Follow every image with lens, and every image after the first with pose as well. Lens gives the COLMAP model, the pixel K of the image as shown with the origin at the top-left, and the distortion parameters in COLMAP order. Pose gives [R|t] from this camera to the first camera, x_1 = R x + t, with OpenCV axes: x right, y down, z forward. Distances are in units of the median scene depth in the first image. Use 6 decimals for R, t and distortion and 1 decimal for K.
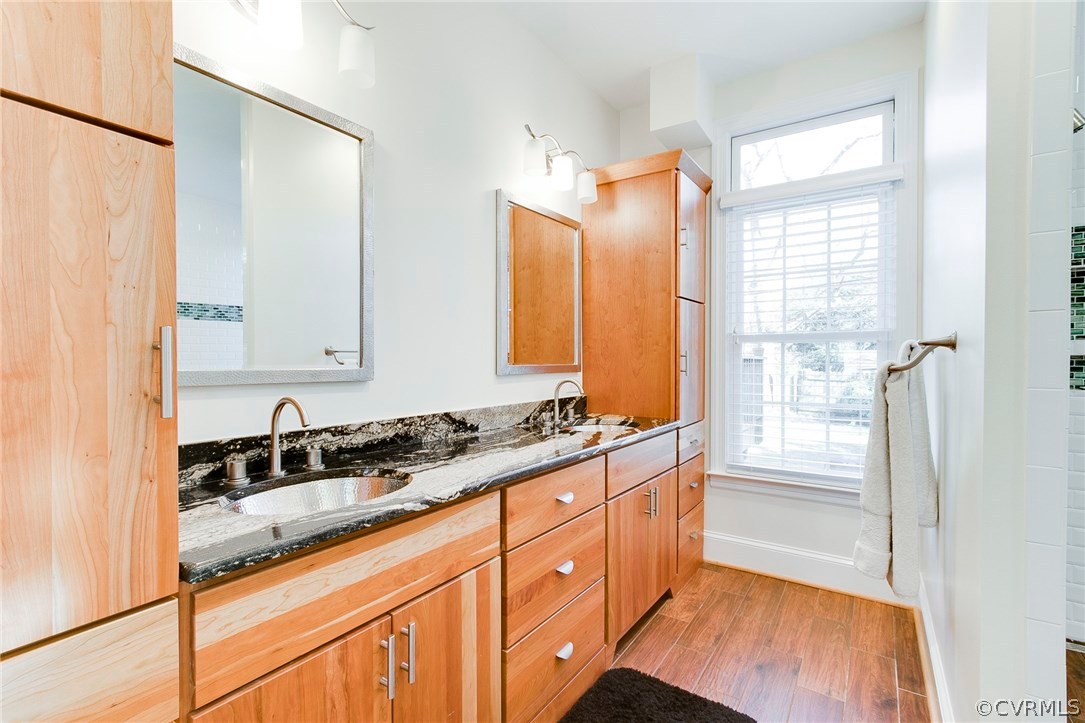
lens RADIAL K [[499.7, 0, 547.5], [0, 499.7, 365.1], [0, 0, 1]] dist [0.000336, 0.000763]
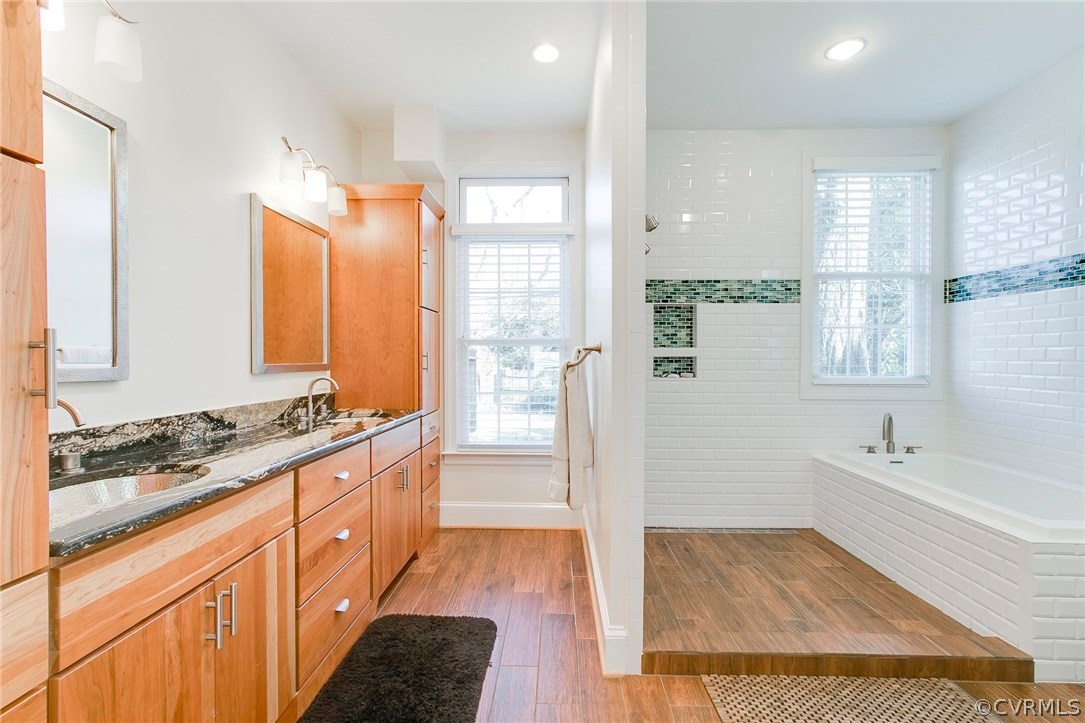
lens RADIAL K [[499.7, 0, 547.5], [0, 499.7, 365.1], [0, 0, 1]] dist [0.000336, 0.000763]
pose [[0.844036, -0.005039, 0.536263, -0.158910], [0.005065, 0.999986, 0.001423, 0.004116], [-0.536263, 0.001515, 0.844050, -0.218570]]
